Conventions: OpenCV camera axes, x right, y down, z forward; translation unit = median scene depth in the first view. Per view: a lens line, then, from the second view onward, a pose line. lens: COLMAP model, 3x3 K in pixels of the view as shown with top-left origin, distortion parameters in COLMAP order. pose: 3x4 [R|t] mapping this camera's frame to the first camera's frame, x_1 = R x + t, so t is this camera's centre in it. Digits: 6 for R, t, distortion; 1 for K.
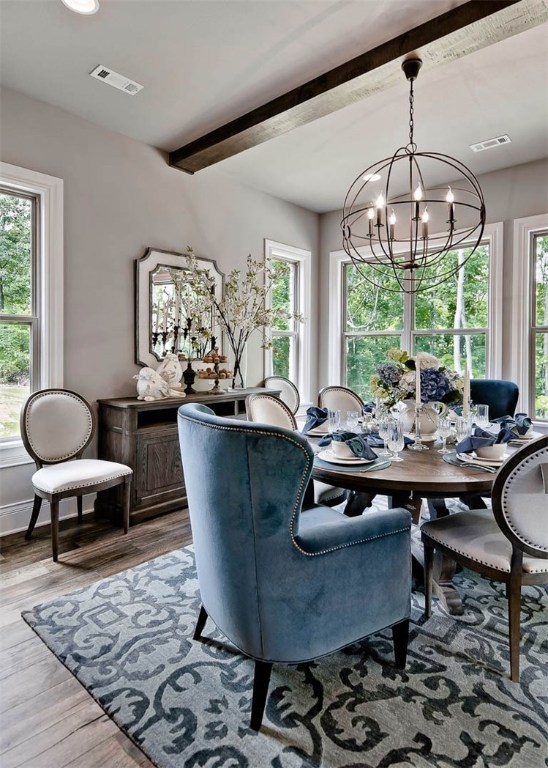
lens RADIAL K [[418.1, 0, 252.1], [0, 418.1, 357.9], [0, 0, 1]] dist [0.024552, -0.008353]
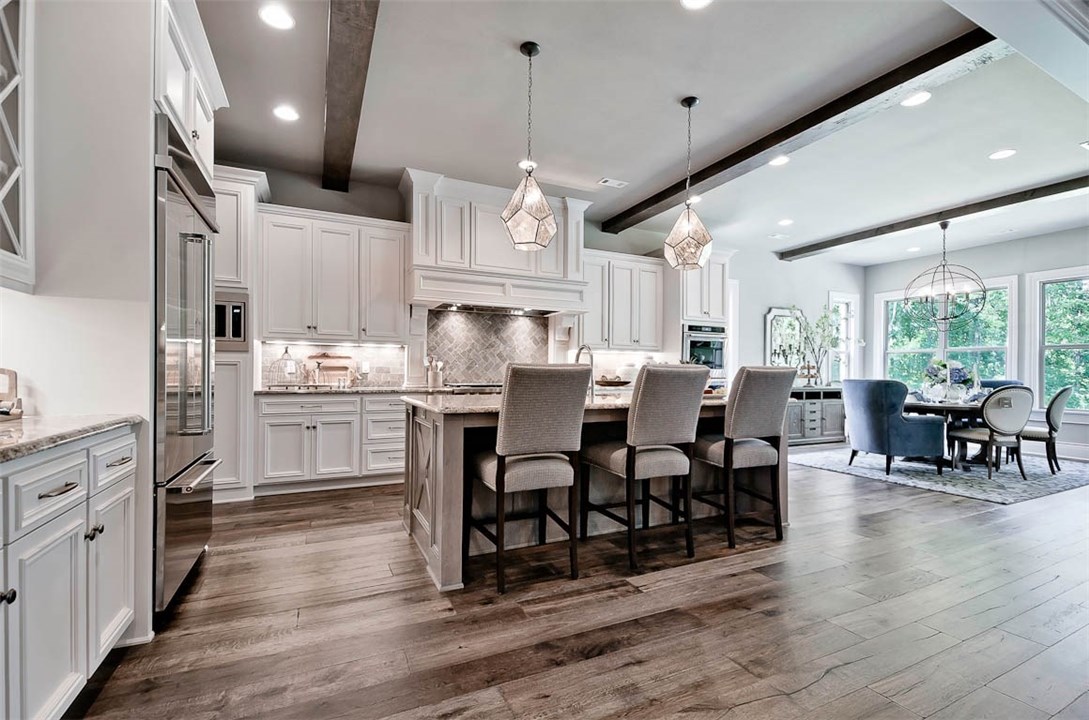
lens RADIAL K [[471.6, 0, 545.6], [0, 471.6, 382.7], [0, 0, 1]] dist [-0.003831, -0.001904]
pose [[0.943303, 0.003729, -0.331911, -0.675323], [-0.002926, 0.999991, 0.002919, 0.090823], [0.331919, -0.001782, 0.943306, -1.754659]]
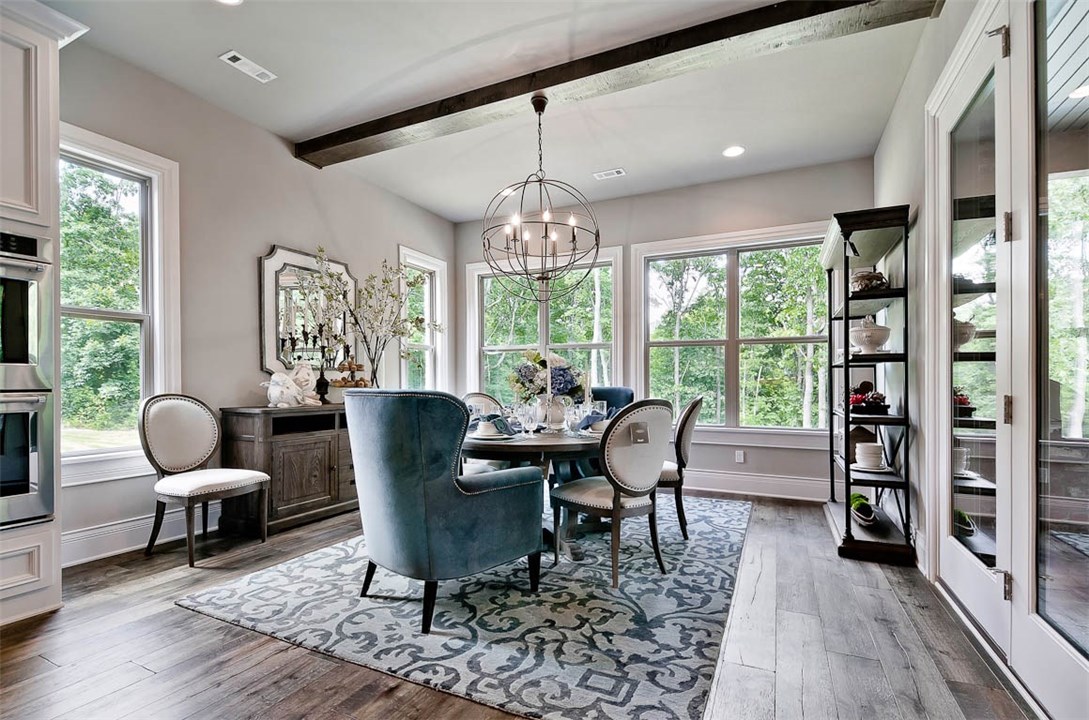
lens RADIAL K [[502.9, 0, 512.2], [0, 502.9, 388.2], [0, 0, 1]] dist [0.010159, -0.004379]
pose [[0.958988, -0.008480, 0.283319, -0.086828], [0.010652, 0.999925, -0.006126, 0.085231], [-0.283246, 0.008892, 0.959006, -0.274779]]
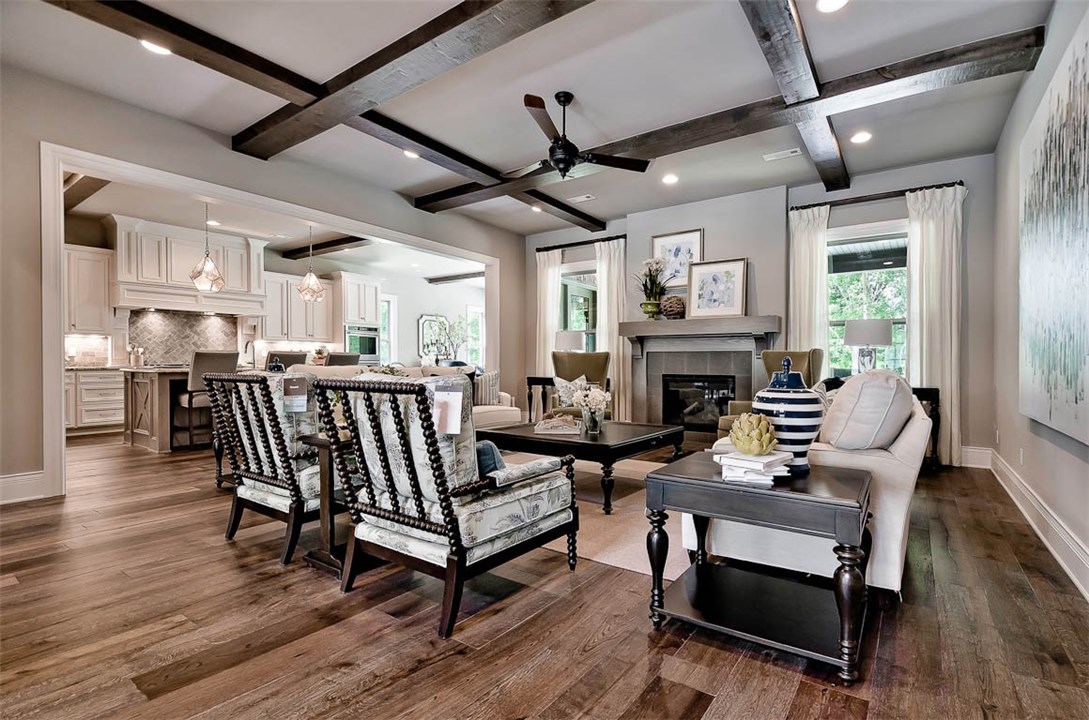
lens RADIAL K [[502.9, 0, 558.5], [0, 502.9, 374.9], [0, 0, 1]] dist [0.010159, -0.004379]
pose [[0.984833, -0.004811, 0.173439, 0.077980], [0.002569, 0.999910, 0.013149, 0.129977], [-0.173487, -0.012504, 0.984757, -3.247436]]
